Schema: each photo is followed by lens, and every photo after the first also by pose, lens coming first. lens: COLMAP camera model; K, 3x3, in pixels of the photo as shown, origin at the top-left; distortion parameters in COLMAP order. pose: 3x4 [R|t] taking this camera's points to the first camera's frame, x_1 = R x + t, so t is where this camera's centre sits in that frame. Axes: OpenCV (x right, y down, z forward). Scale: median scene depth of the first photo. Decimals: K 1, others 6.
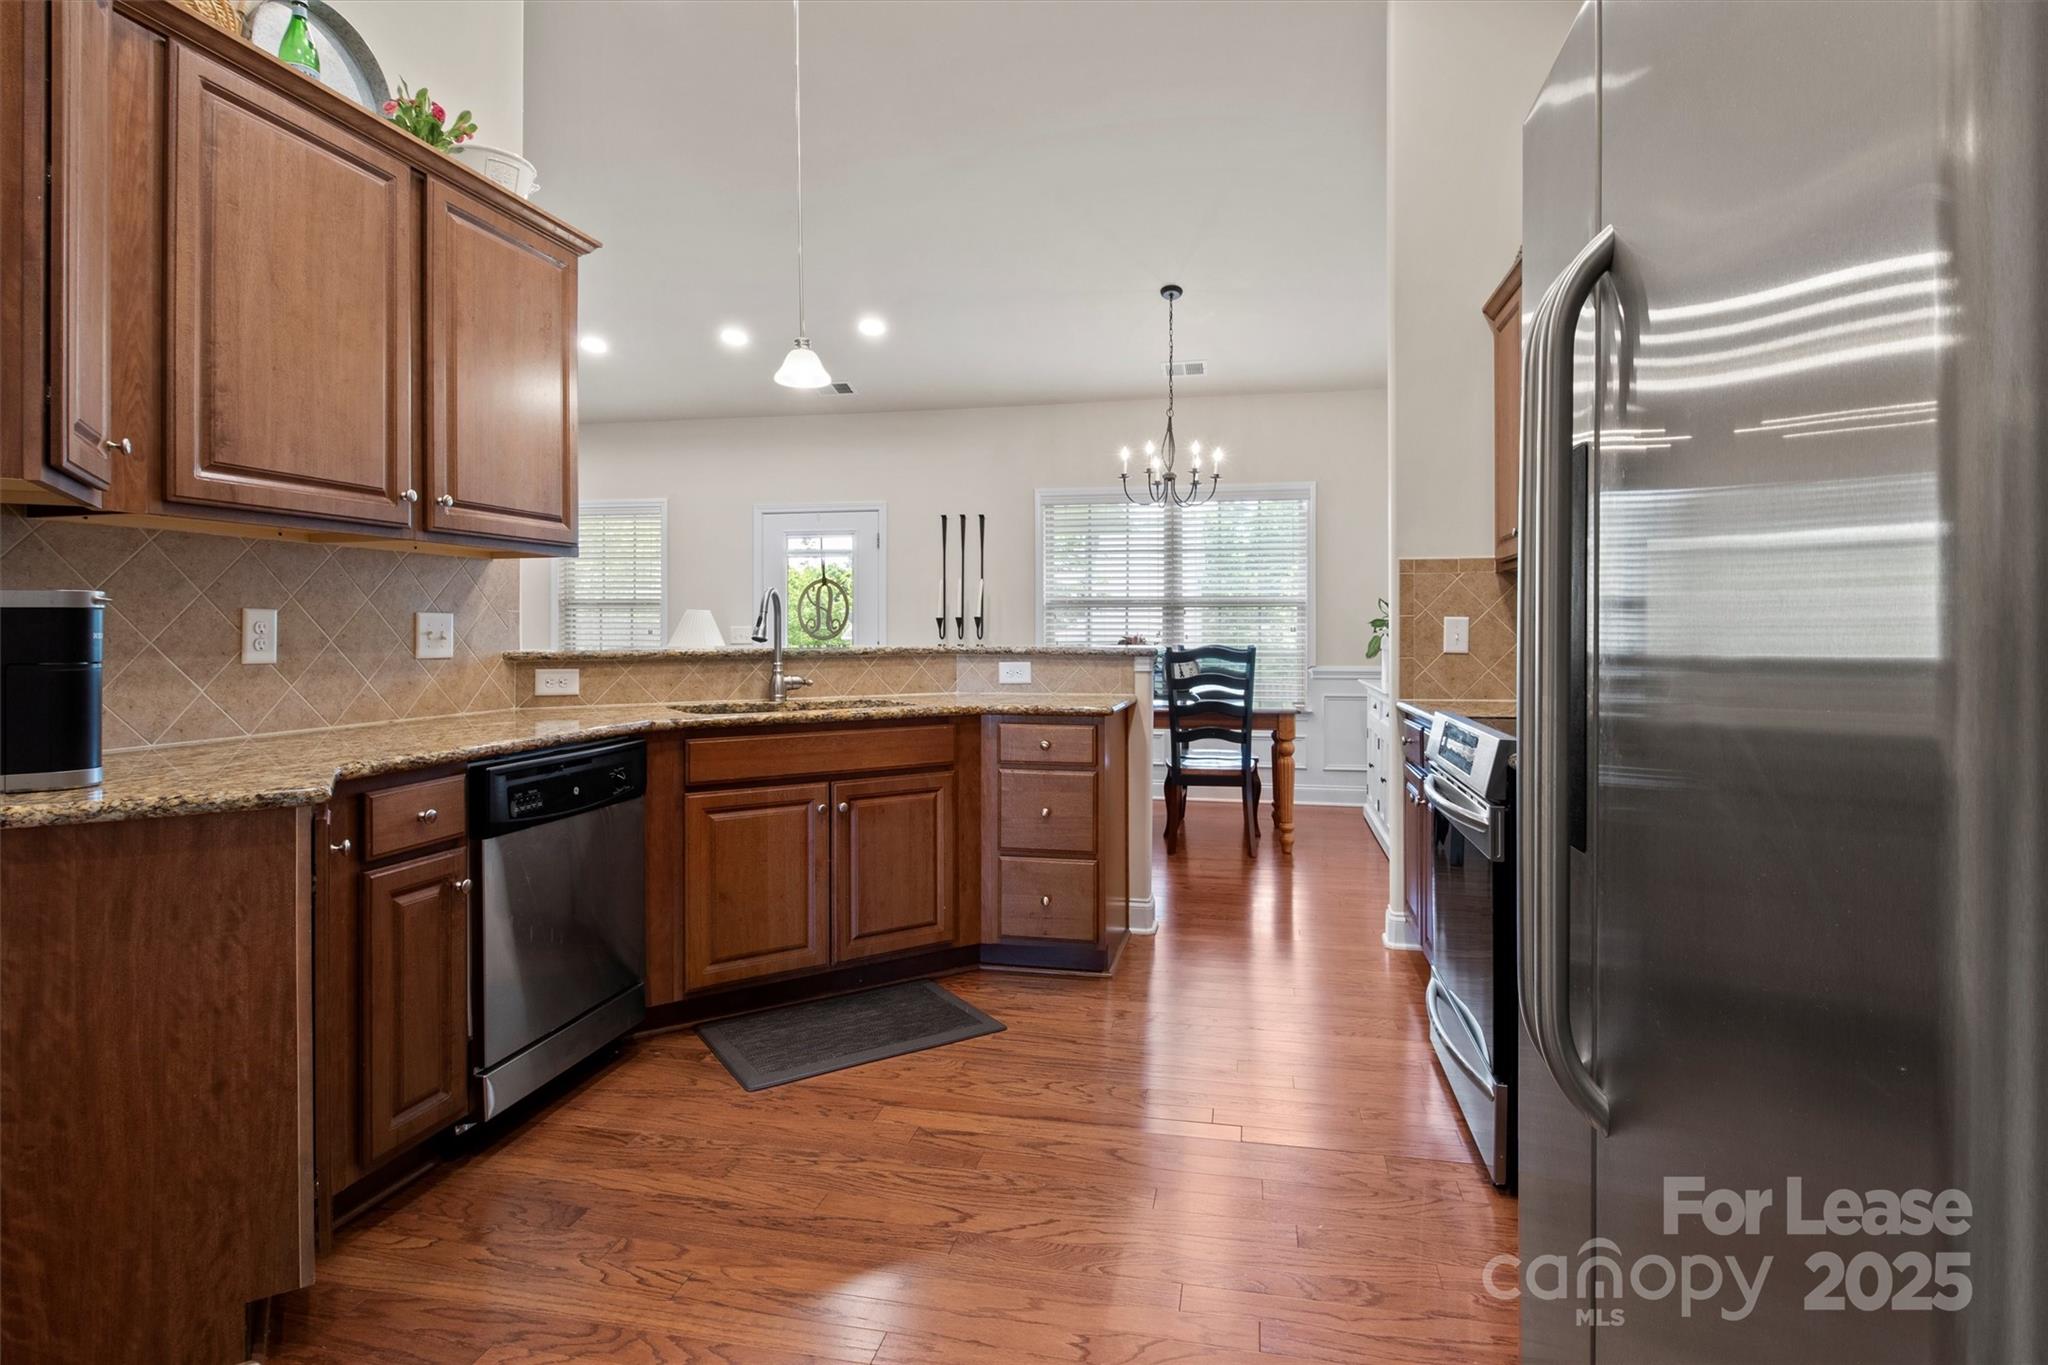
lens RADIAL K [[1012.2, 0, 1020.5], [0, 1012.2, 622.7], [0, 0, 1]] dist [0.013986, 0.000880]
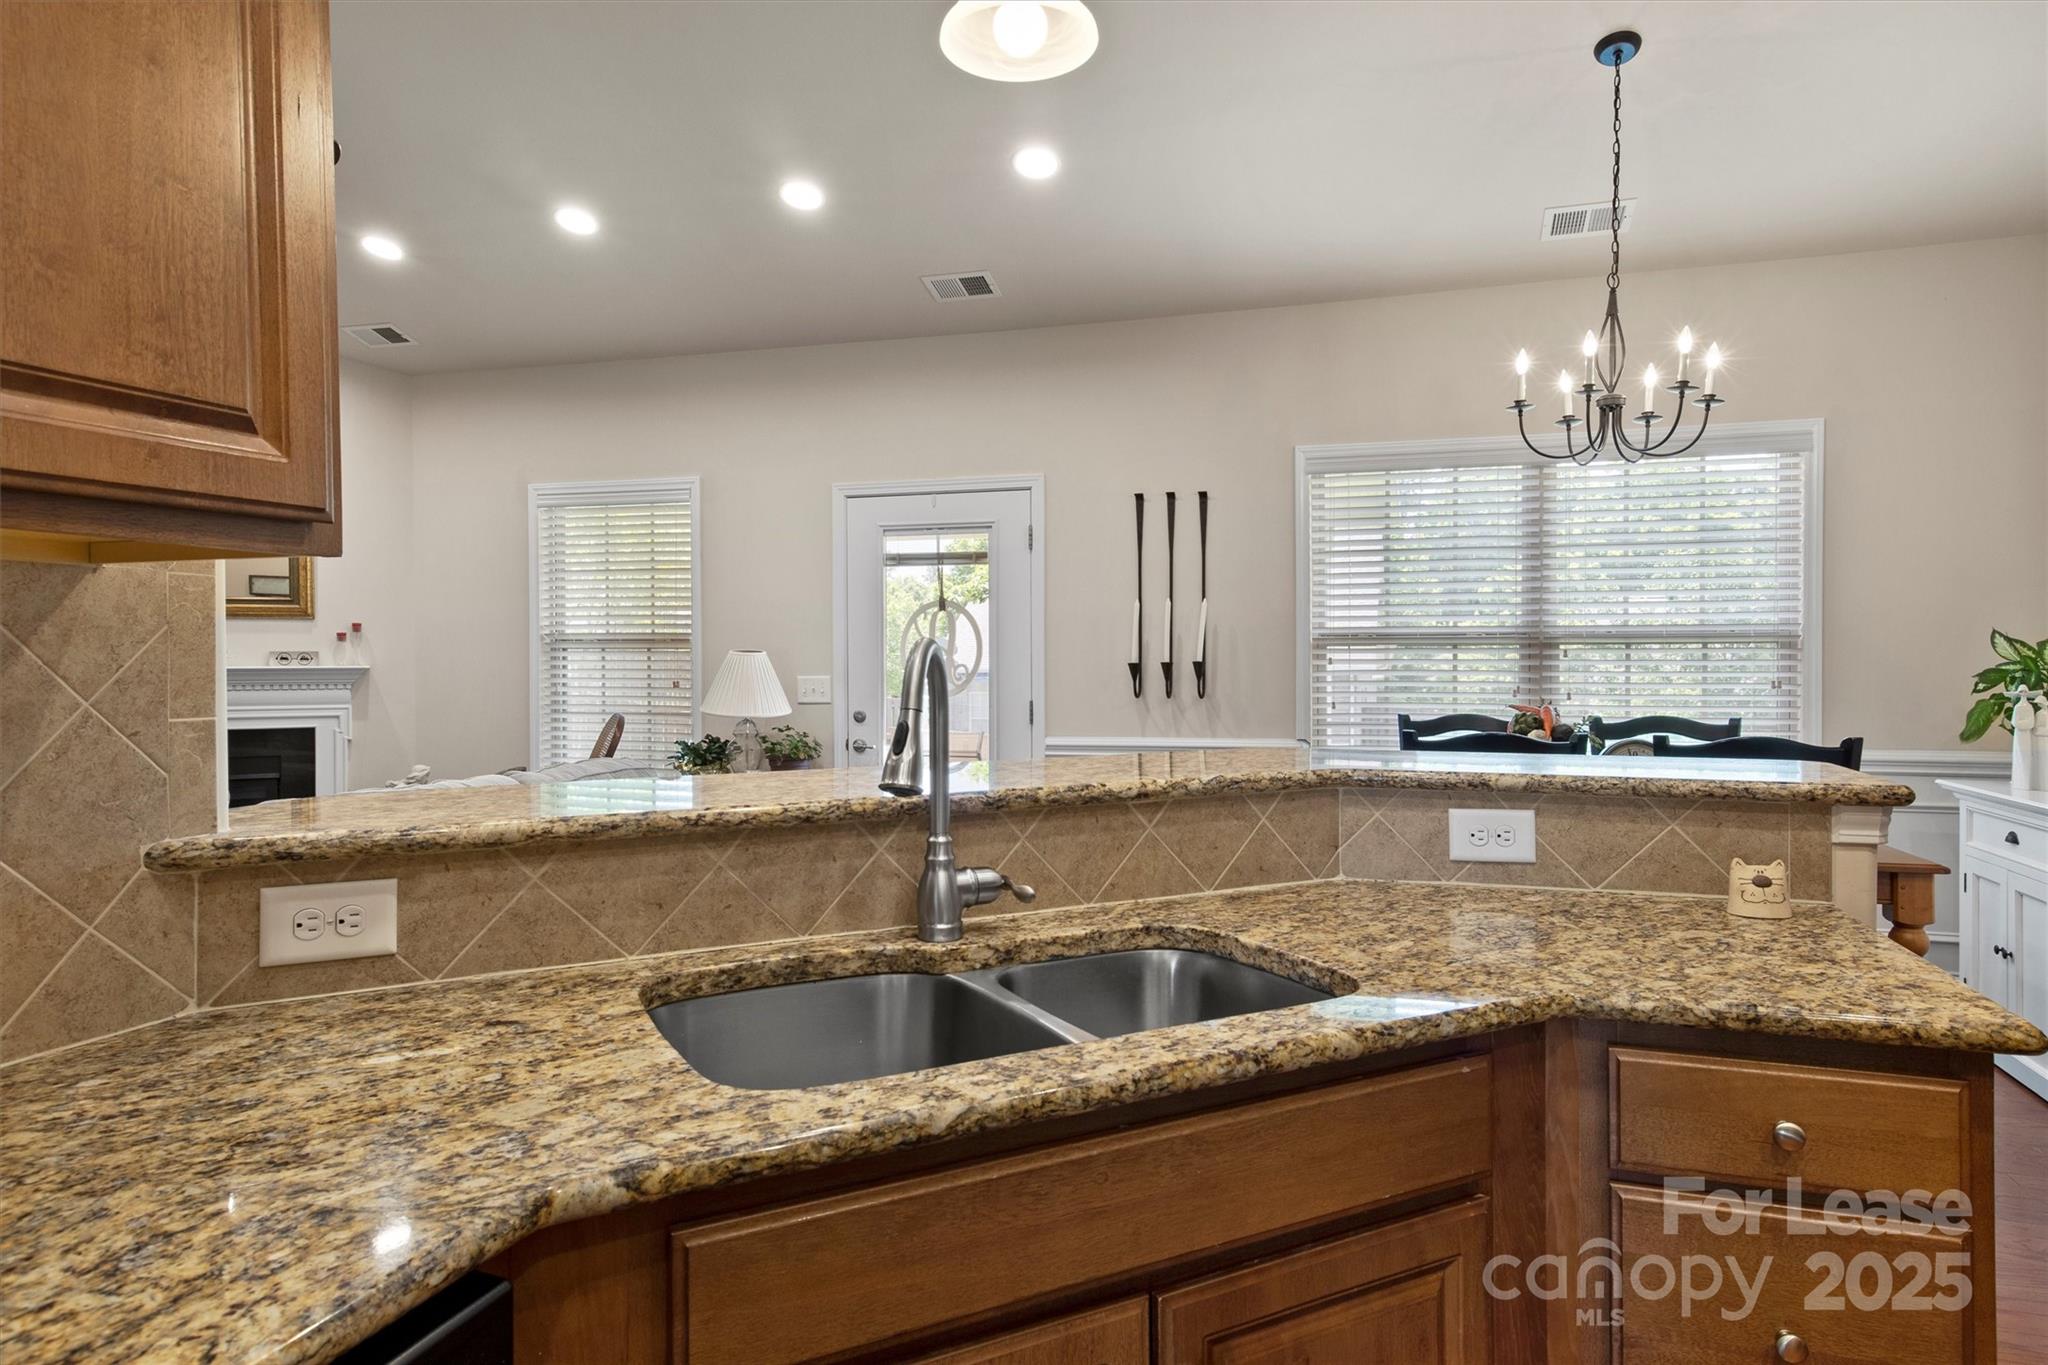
lens RADIAL K [[1256.8, 0, 1013.5], [0, 1256.8, 667.8], [0, 0, 1]] dist [0.020477, 0.001072]
pose [[0.994597, -0.002101, -0.103790, -0.105198], [0.003653, 0.999884, 0.014771, -0.019022], [0.103747, -0.015070, 0.994490, 0.347165]]
